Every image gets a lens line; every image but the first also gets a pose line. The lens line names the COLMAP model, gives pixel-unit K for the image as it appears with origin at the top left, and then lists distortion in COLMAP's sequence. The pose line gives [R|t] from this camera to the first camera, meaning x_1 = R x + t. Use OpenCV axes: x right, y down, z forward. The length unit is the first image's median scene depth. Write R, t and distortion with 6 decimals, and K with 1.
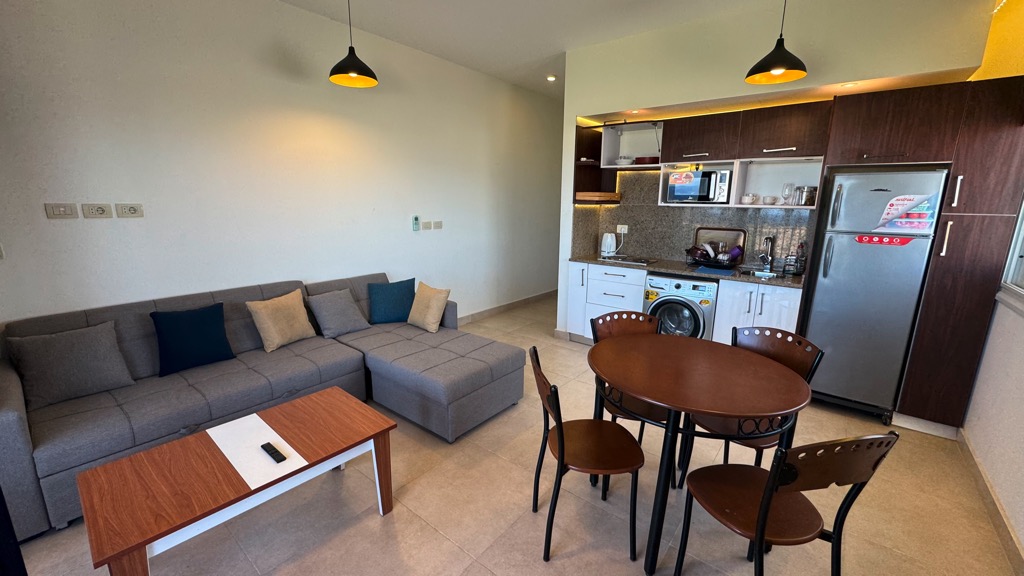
lens RADIAL K [[409.2, 0, 511.2], [0, 409.2, 287.4], [0, 0, 1]] dist [-0.004037, -0.000099]
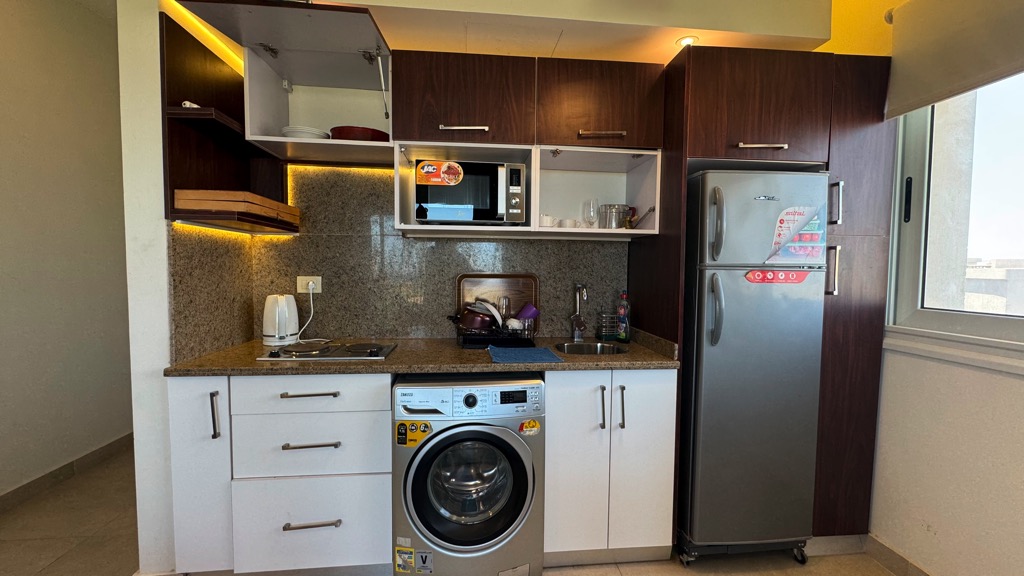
lens RADIAL K [[409.2, 0, 511.2], [0, 409.2, 287.4], [0, 0, 1]] dist [-0.004037, -0.000099]
pose [[0.710802, -0.038718, 0.702326, 0.123765], [0.147342, 0.984528, -0.094845, -0.070966], [-0.687787, 0.170898, 0.705509, 0.597023]]
